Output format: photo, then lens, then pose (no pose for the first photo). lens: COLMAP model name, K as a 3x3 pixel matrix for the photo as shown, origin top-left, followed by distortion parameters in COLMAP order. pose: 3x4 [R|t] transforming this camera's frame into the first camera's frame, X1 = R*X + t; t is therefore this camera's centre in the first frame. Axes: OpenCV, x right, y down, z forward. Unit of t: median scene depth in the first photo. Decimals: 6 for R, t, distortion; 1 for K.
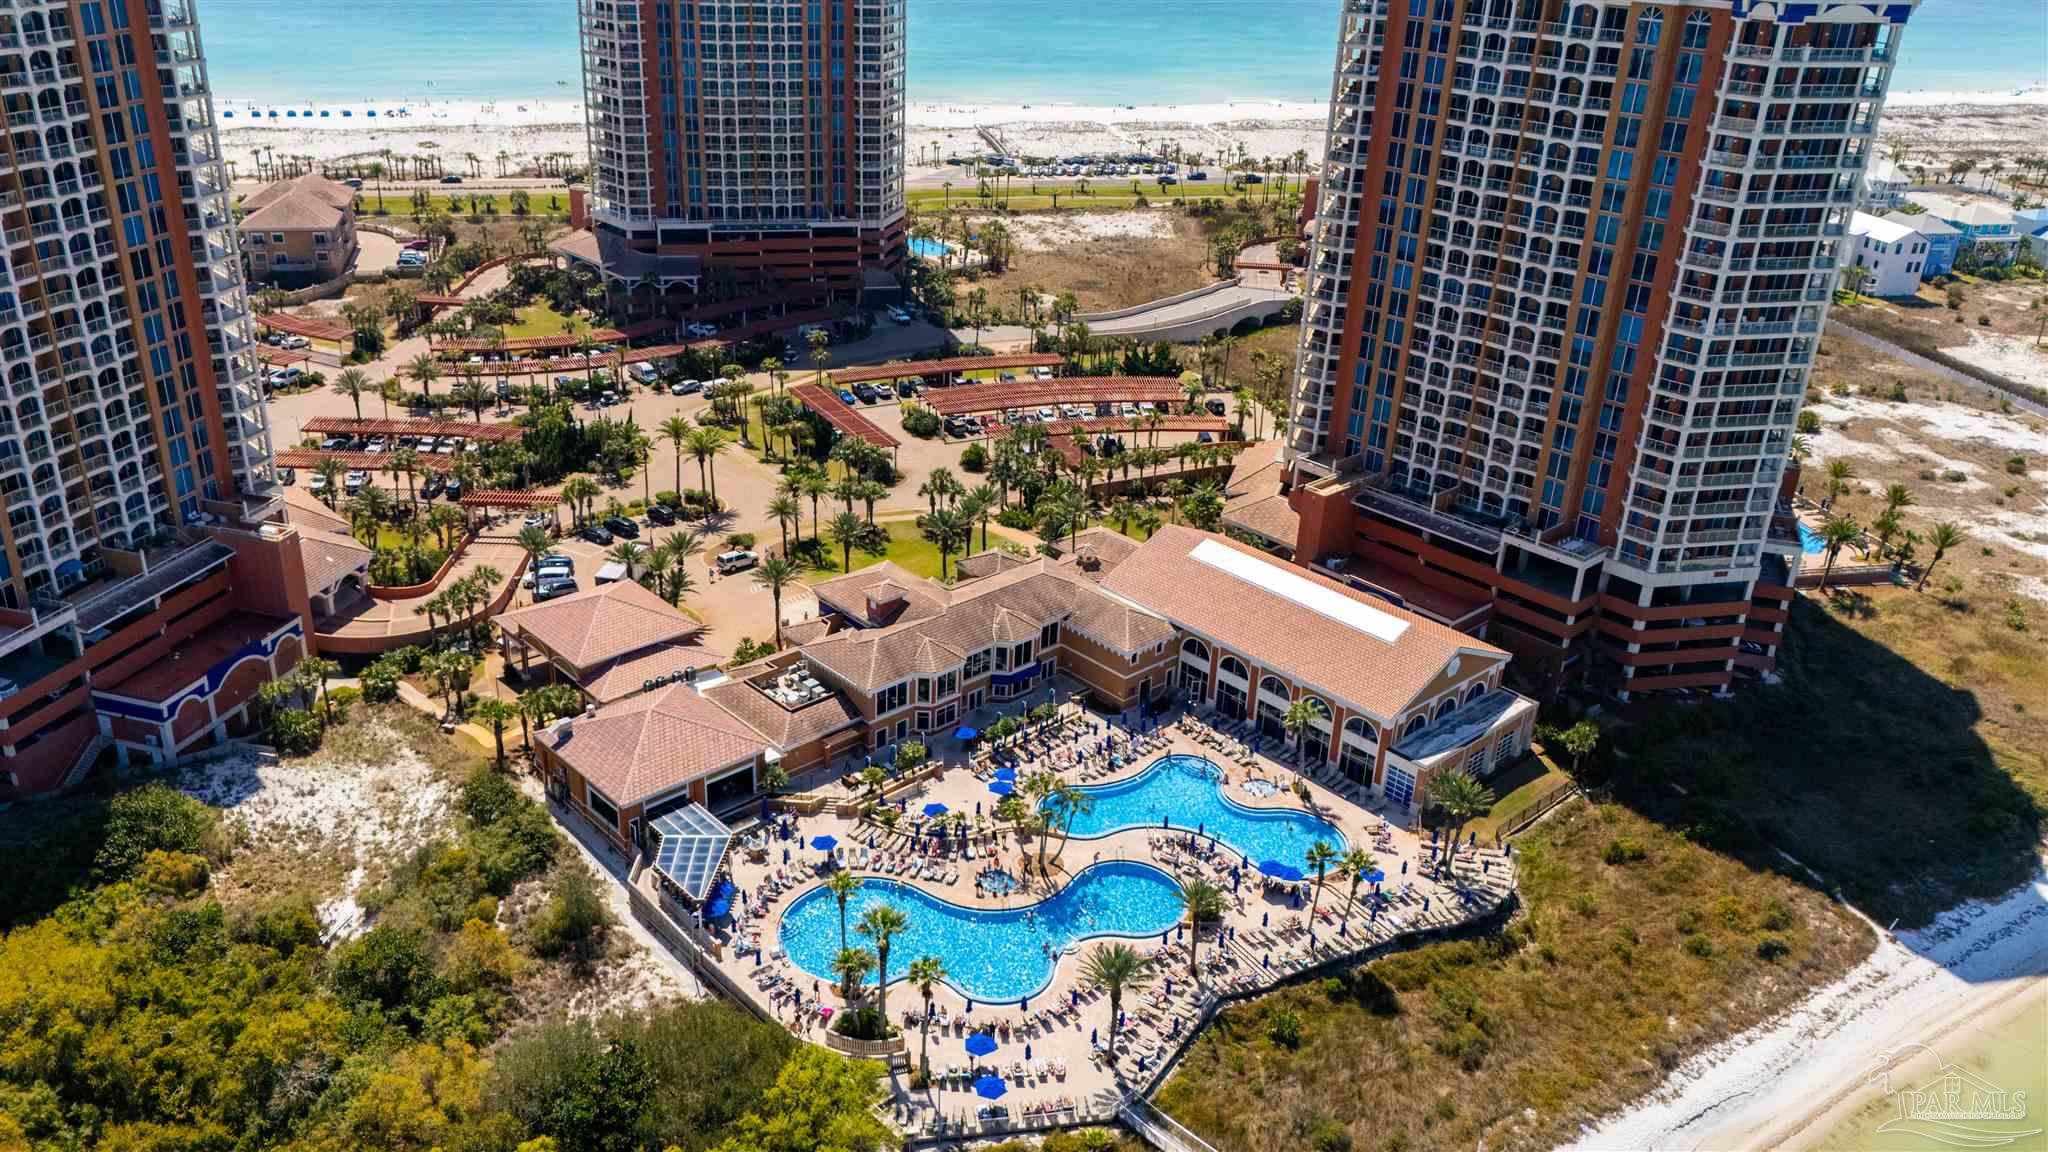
lens RADIAL K [[1618.0, 0, 937.6], [0, 1618.0, 574.5], [0, 0, 1]] dist [0.043241, -0.005095]
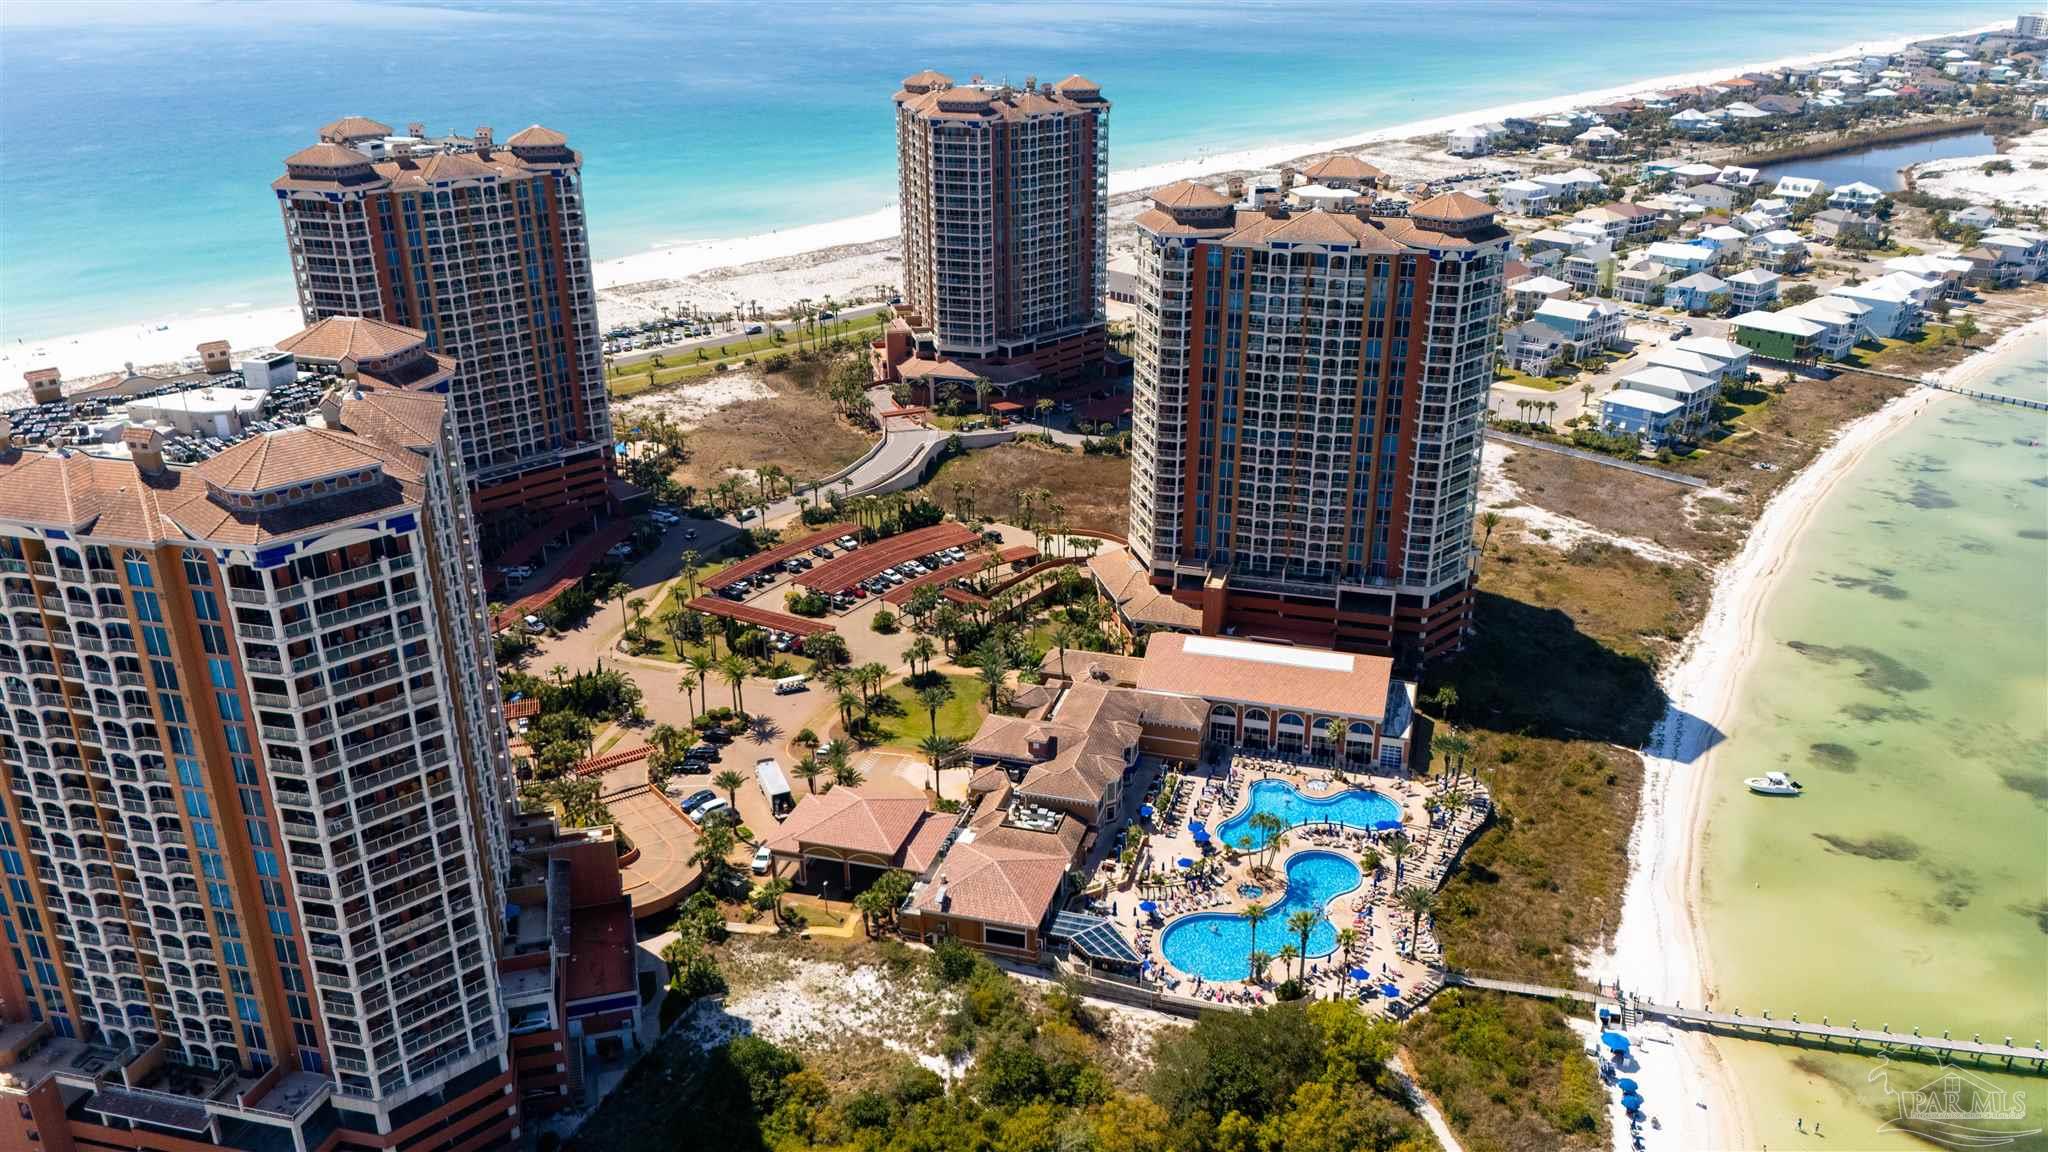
lens RADIAL K [[1624.0, 0, 1029.2], [0, 1624.0, 616.6], [0, 0, 1]] dist [0.094626, -0.093492]
pose [[0.833836, -0.251166, 0.491561, -0.730101], [0.254967, 0.965049, 0.060596, -0.181164], [-0.489601, 0.074804, 0.868732, -0.217259]]
